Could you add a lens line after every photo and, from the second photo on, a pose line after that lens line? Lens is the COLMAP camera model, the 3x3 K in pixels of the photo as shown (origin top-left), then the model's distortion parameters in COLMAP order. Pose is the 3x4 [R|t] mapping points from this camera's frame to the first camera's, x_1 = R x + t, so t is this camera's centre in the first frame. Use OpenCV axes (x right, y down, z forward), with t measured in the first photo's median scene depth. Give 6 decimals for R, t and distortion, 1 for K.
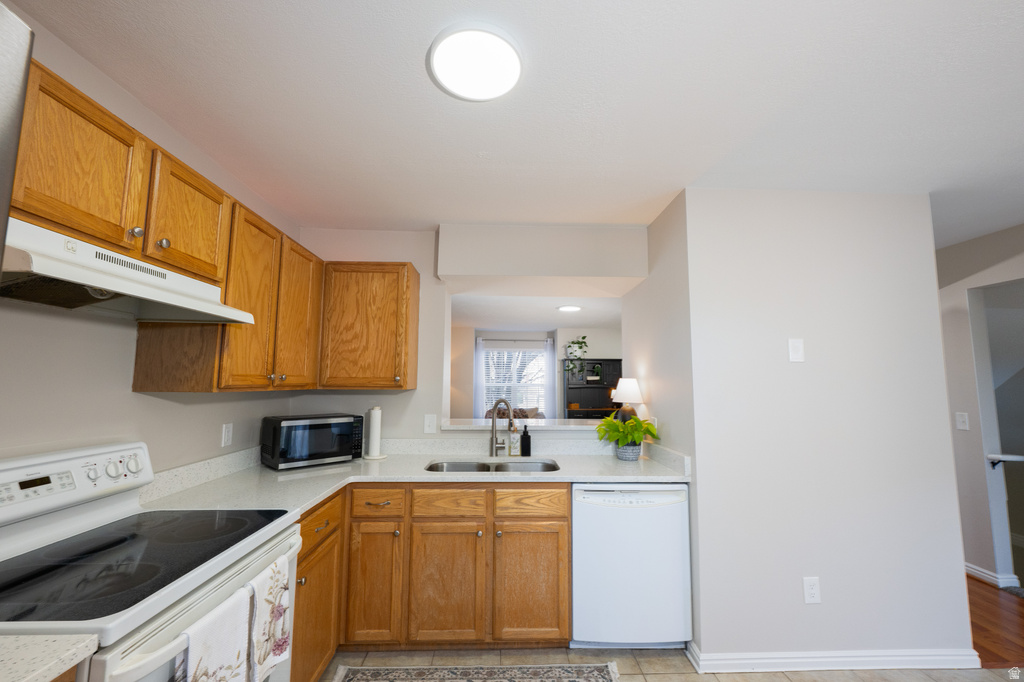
lens RADIAL K [[404.4, 0, 512.0], [0, 404.4, 341.0], [0, 0, 1]] dist [-0.000007, -0.000079]
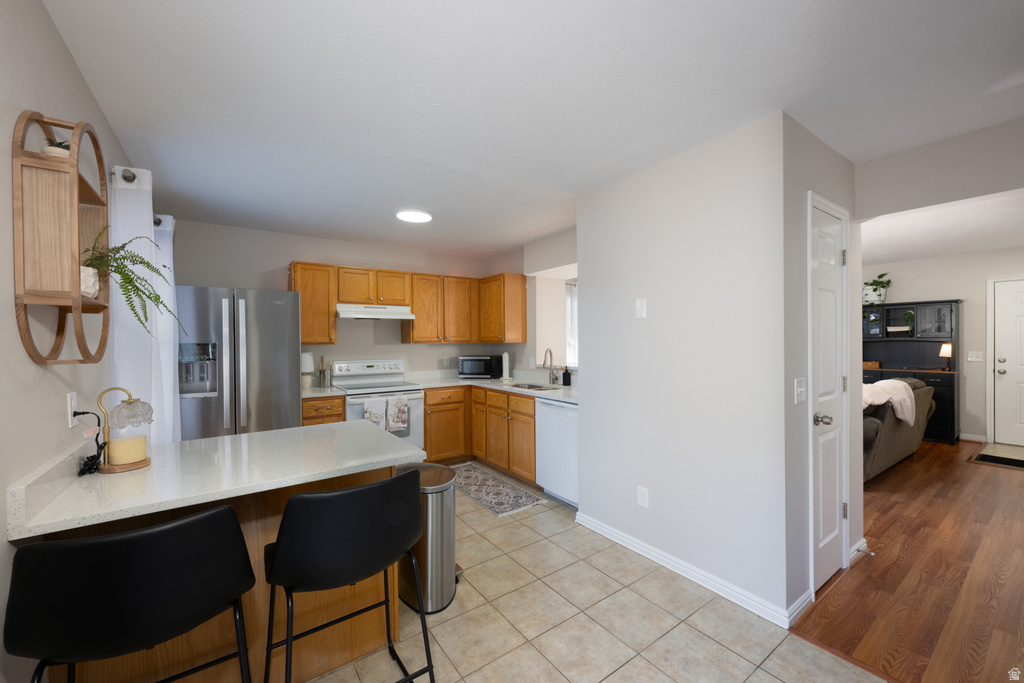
lens RADIAL K [[404.4, 0, 512.0], [0, 404.4, 341.5], [0, 0, 1]] dist [-0.000007, -0.000079]
pose [[0.552838, -0.005059, -0.833273, 1.306831], [0.097035, 0.993569, 0.058347, 0.008357], [0.827620, -0.113113, 0.549774, 0.007543]]
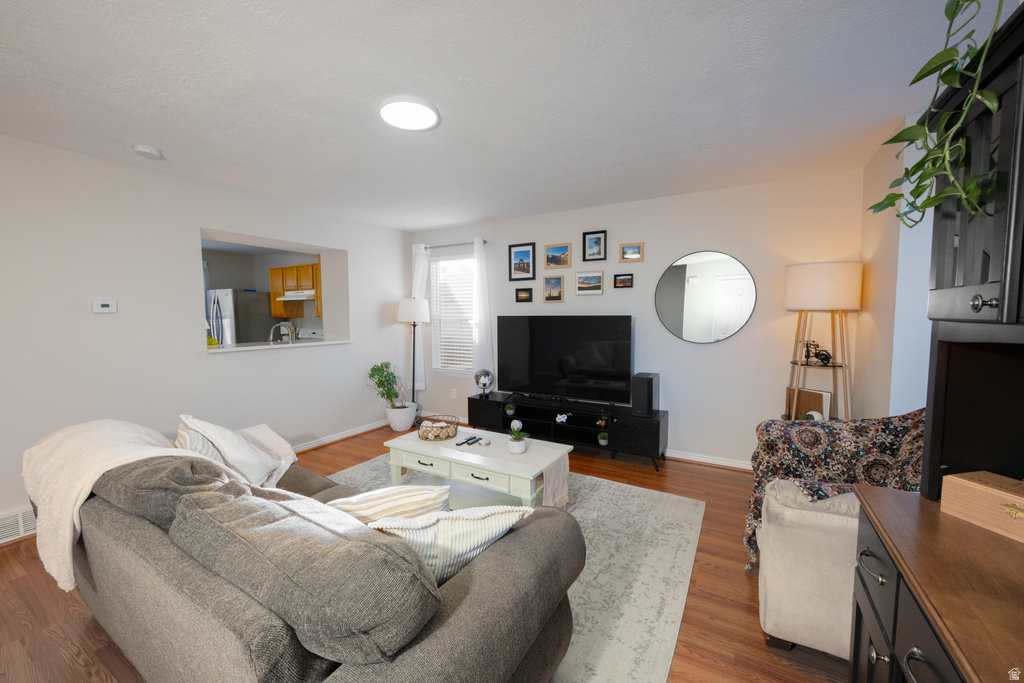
lens RADIAL K [[404.4, 0, 512.0], [0, 404.4, 341.5], [0, 0, 1]] dist [-0.000007, -0.000079]
pose [[-0.529345, 0.051101, -0.846866, 0.972598], [0.088258, 0.996085, 0.004938, 0.315517], [0.843803, -0.072129, -0.531783, 2.902213]]
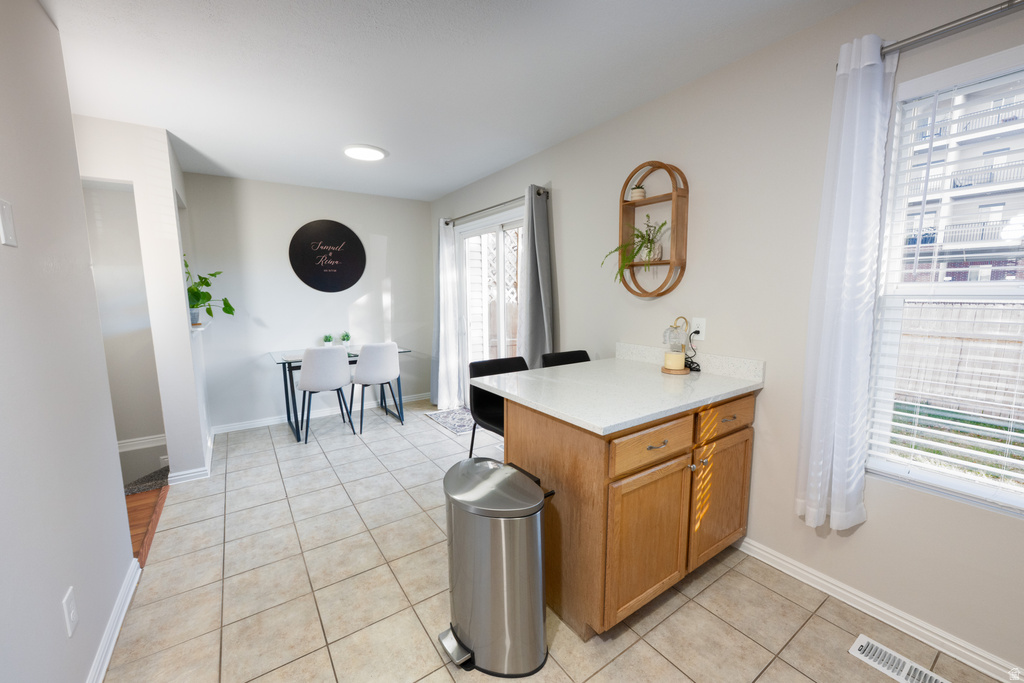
lens RADIAL K [[417.4, 0, 512.0], [0, 417.4, 341.5], [0, 0, 1]] dist [0.000946, 0.000057]
pose [[-0.526782, -0.127786, 0.840340, -0.153098], [-0.082638, 0.991651, 0.098992, 0.051406], [-0.845974, -0.017297, -0.532944, 0.654276]]
